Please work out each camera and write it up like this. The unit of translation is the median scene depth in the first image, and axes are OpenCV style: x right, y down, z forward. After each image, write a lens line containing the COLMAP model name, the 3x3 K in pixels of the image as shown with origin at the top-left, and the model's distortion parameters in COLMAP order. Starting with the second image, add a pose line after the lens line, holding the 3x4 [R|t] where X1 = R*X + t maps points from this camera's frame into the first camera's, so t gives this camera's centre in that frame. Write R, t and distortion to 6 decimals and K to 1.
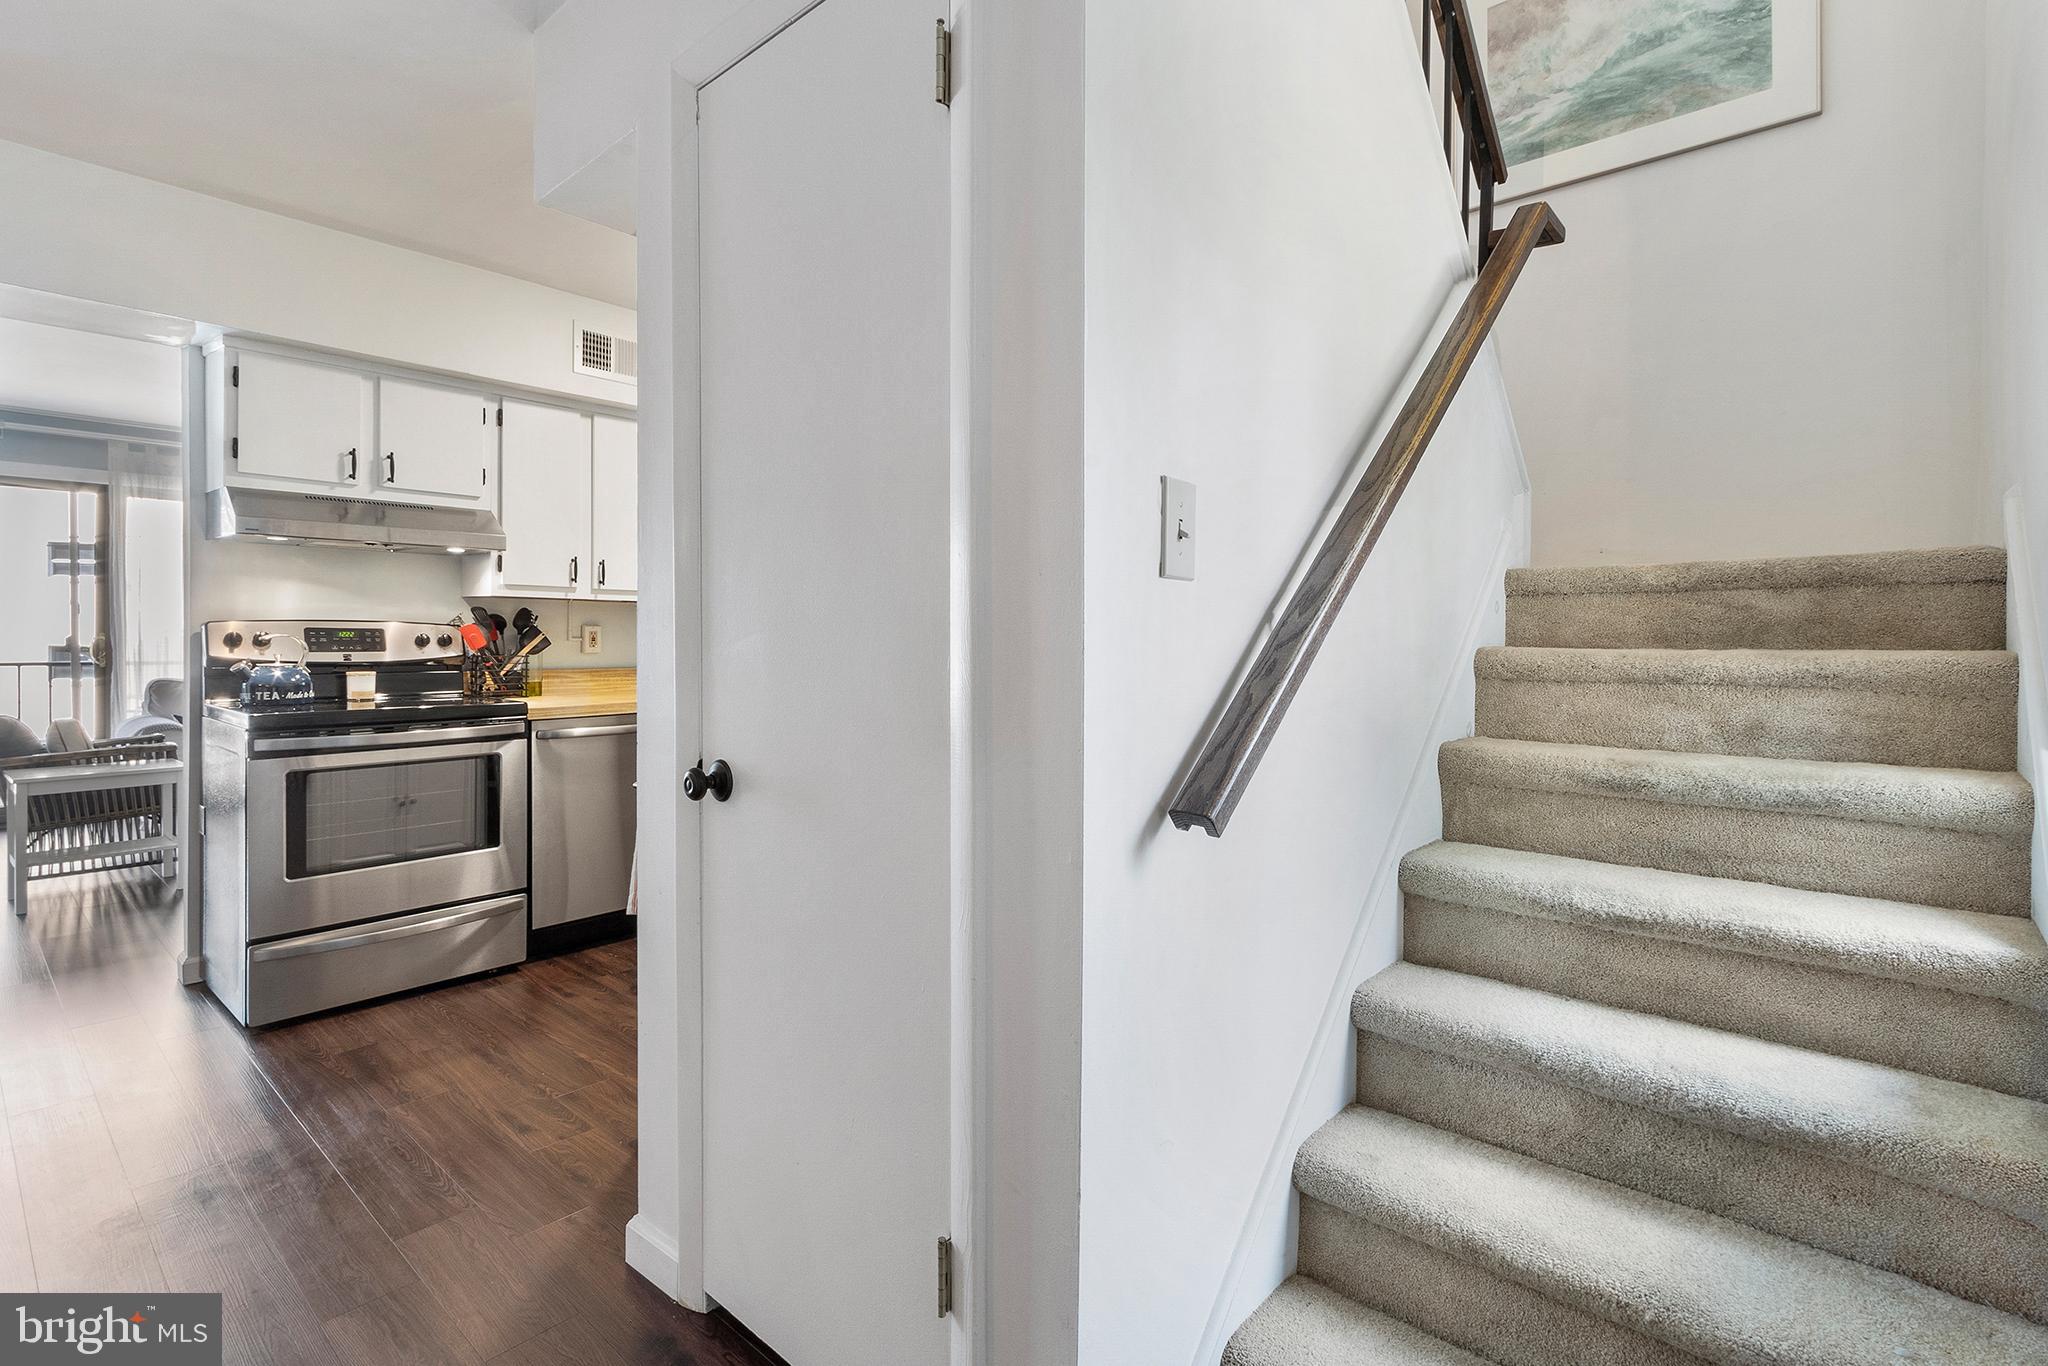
lens RADIAL K [[953.3, 0, 1019.2], [0, 953.3, 650.1], [0, 0, 1]] dist [-0.000837, -0.000780]
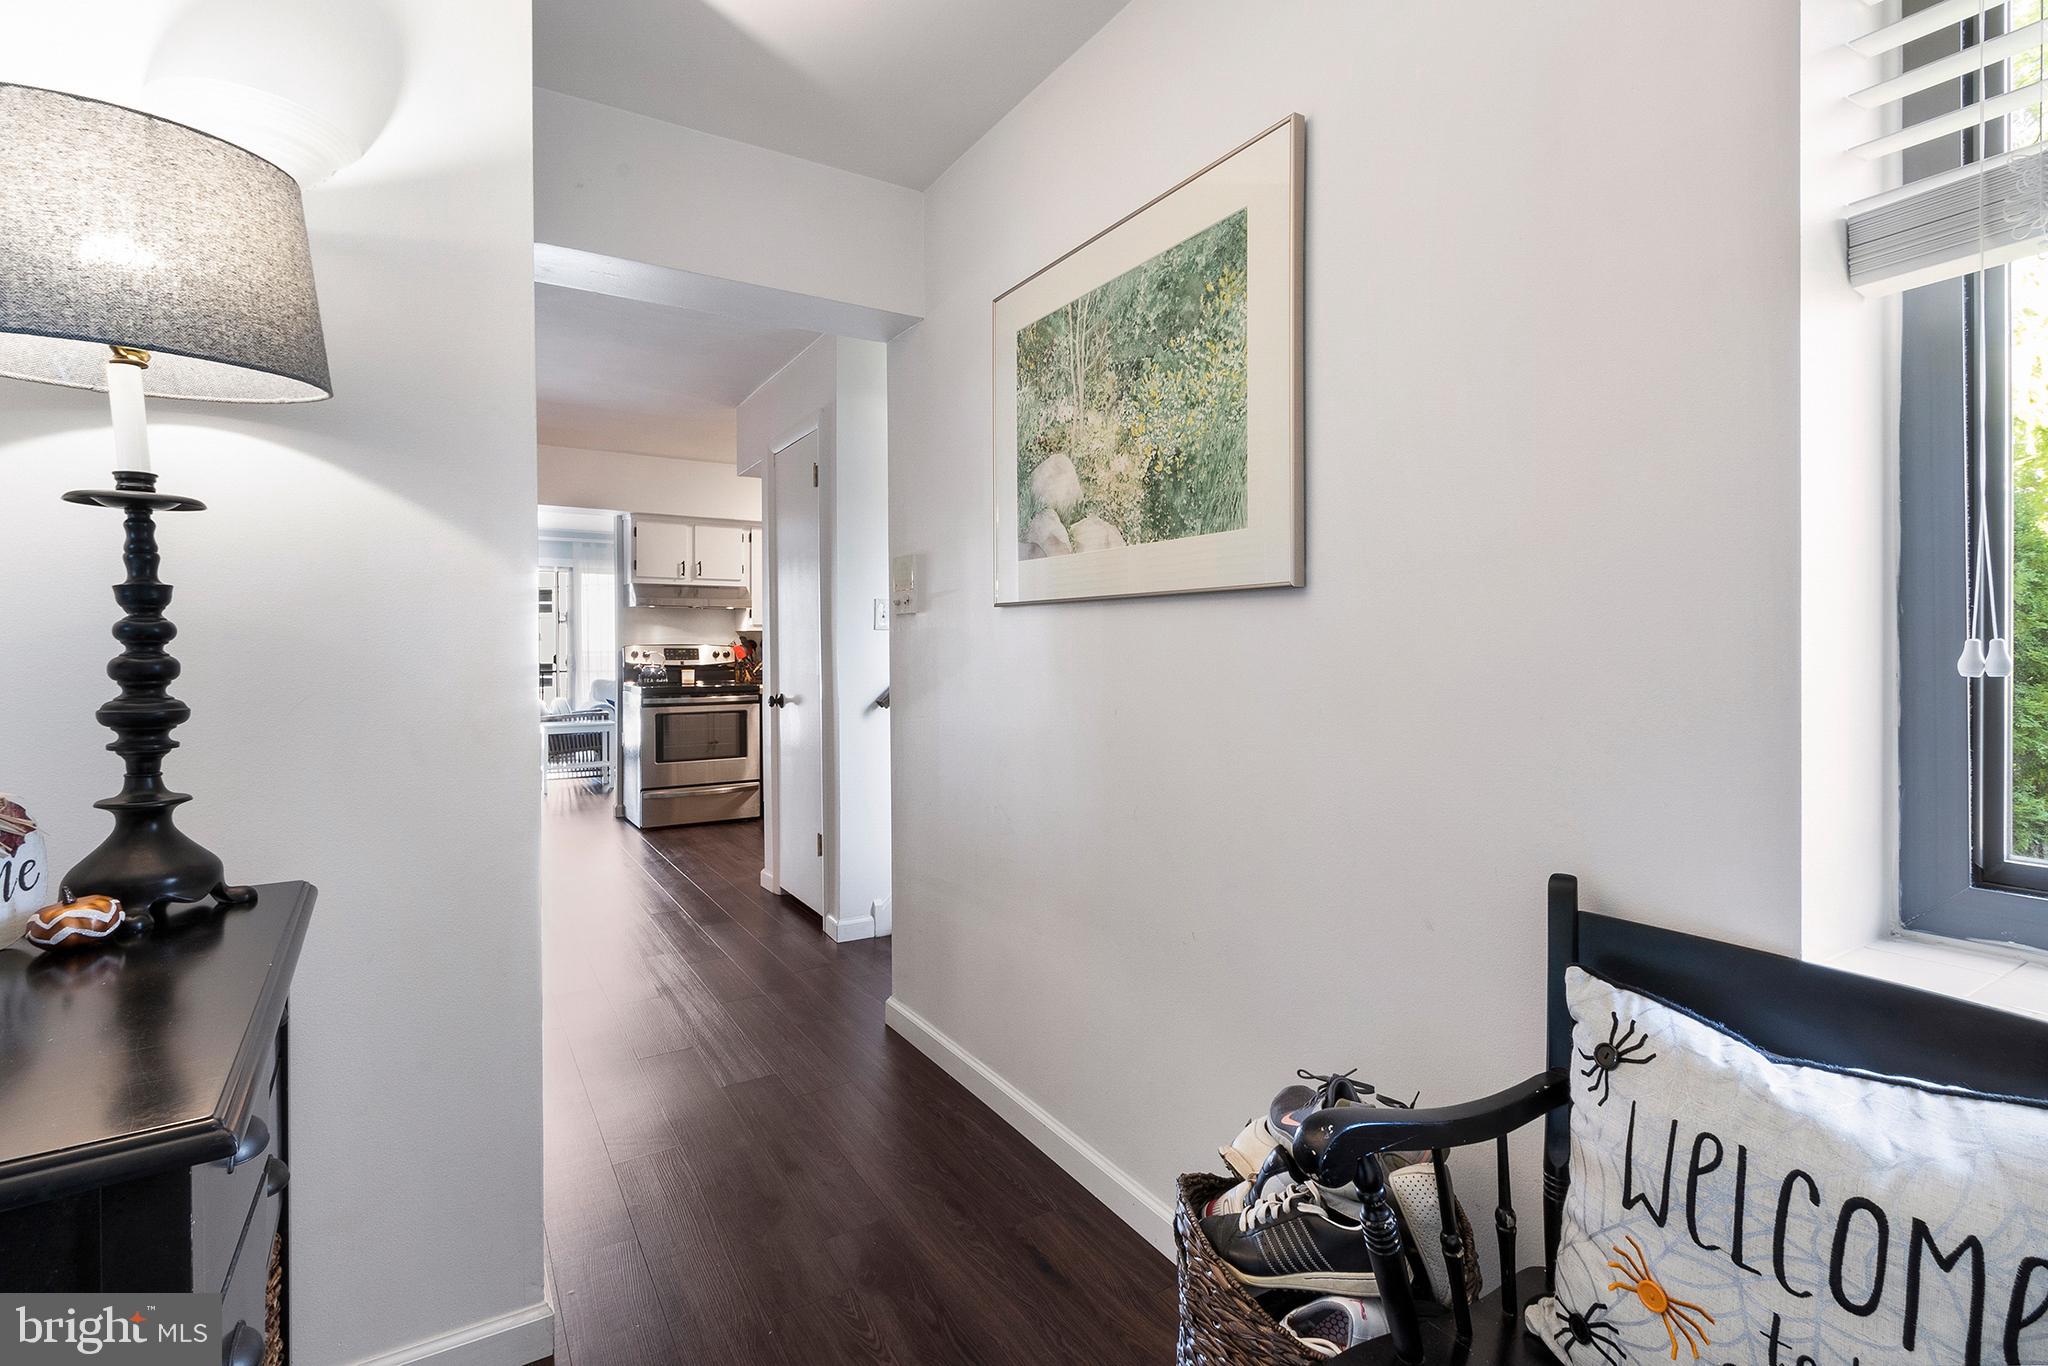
lens RADIAL K [[947.6, 0, 1028.3], [0, 947.6, 671.8], [0, 0, 1]] dist [0.000360, 0.000052]
pose [[0.956958, -0.000193, -0.290225, 0.582364], [0.002186, 0.999976, 0.006542, 0.015330], [0.290217, -0.006895, 0.956936, -0.712760]]
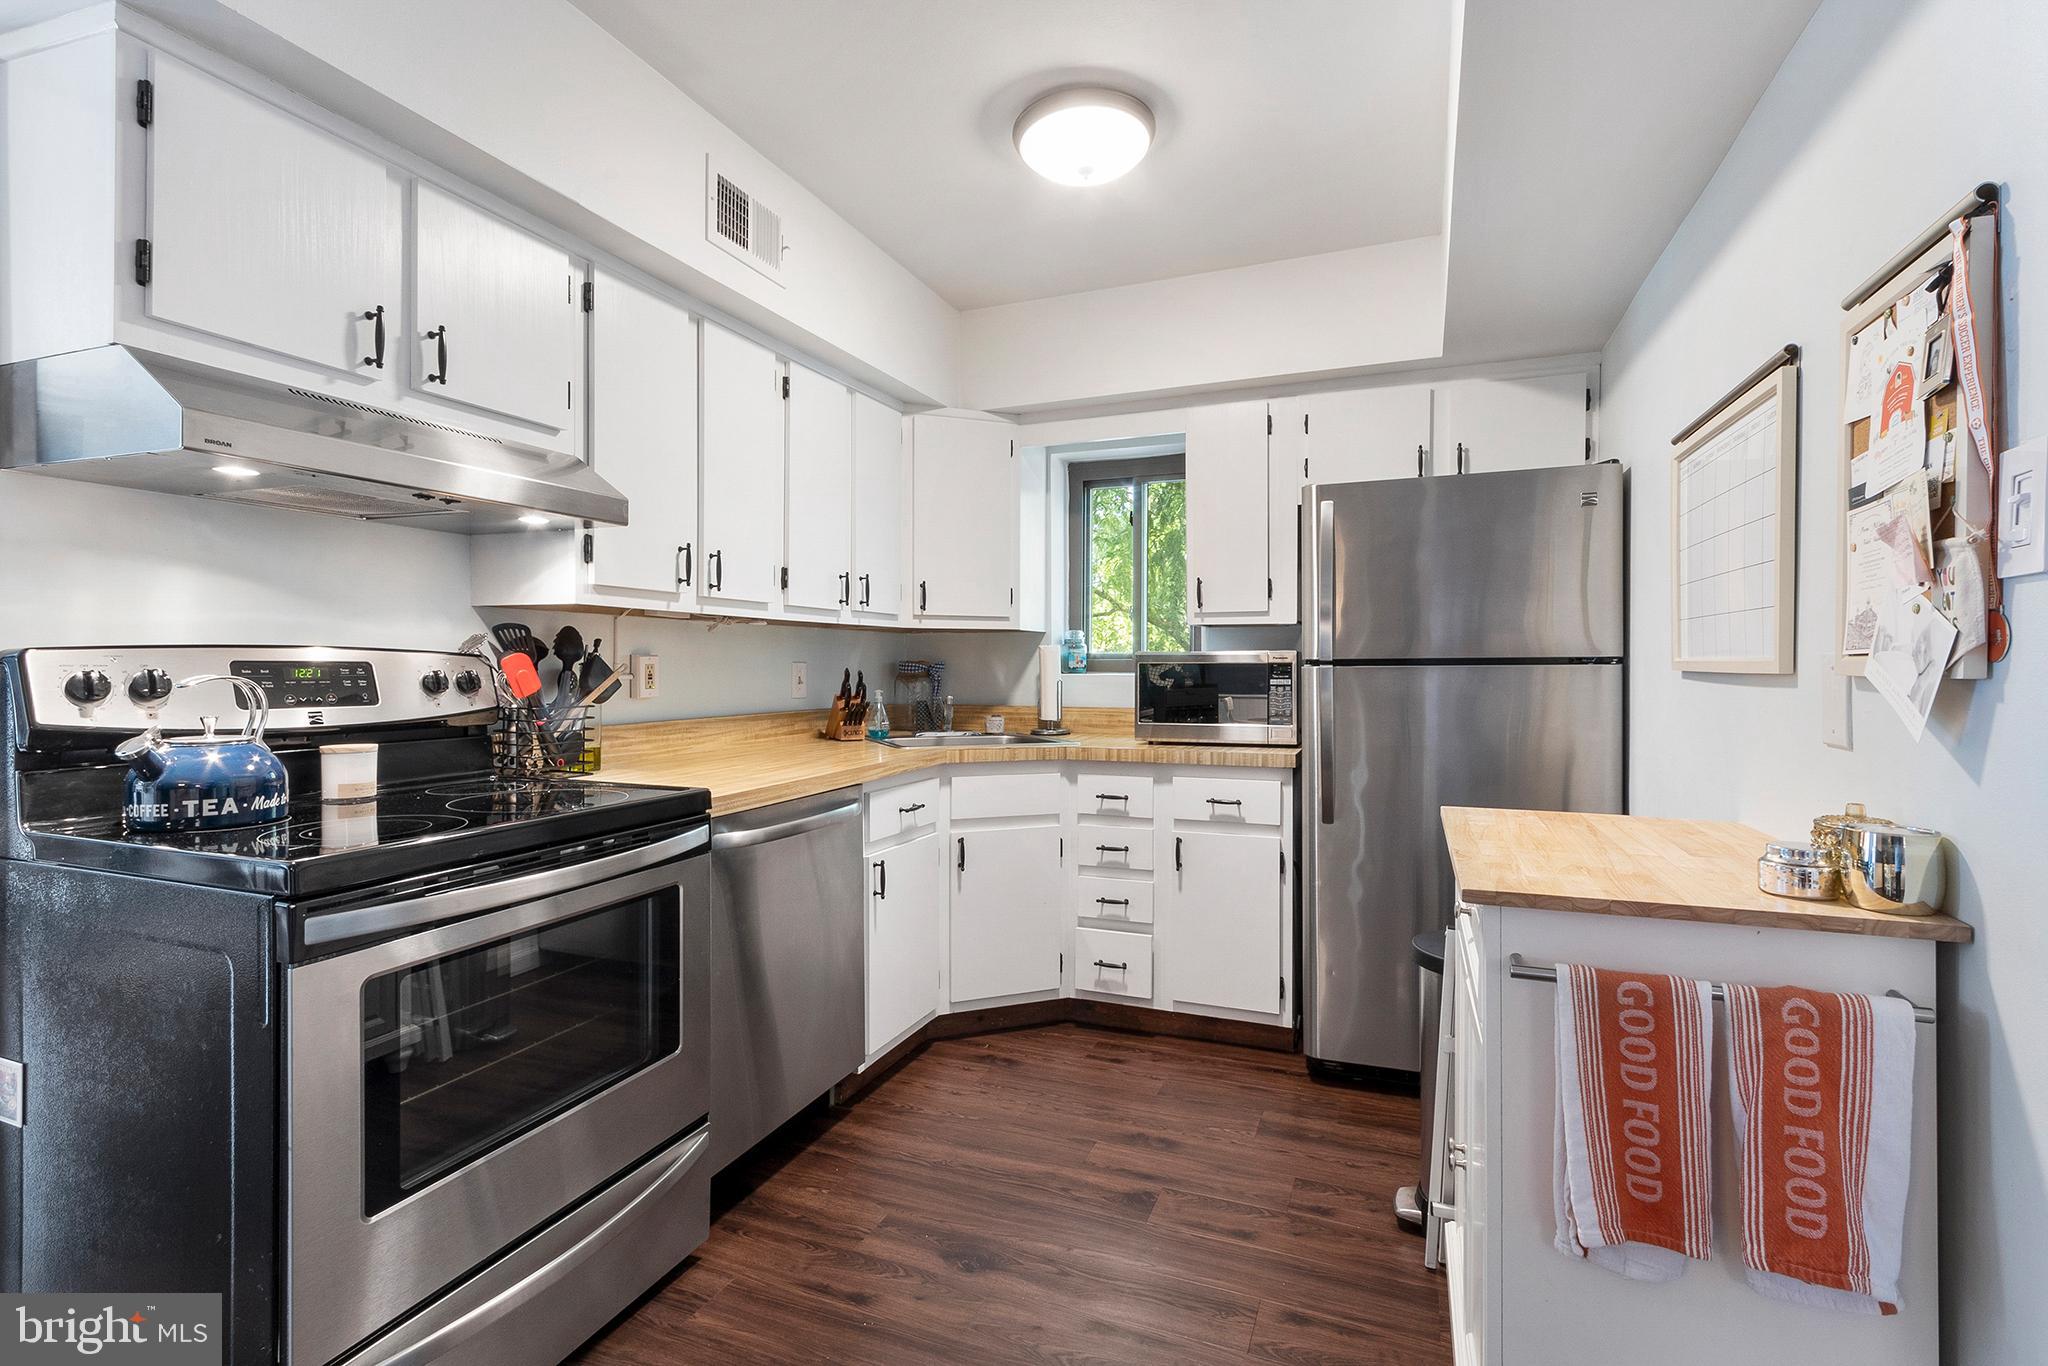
lens RADIAL K [[947.6, 0, 1028.3], [0, 947.6, 671.8], [0, 0, 1]] dist [0.000360, 0.000052]
pose [[0.938080, -0.006242, 0.346363, -0.524209], [0.008042, 0.999961, -0.003760, -0.012330], [-0.346326, 0.006313, 0.938093, 0.388976]]
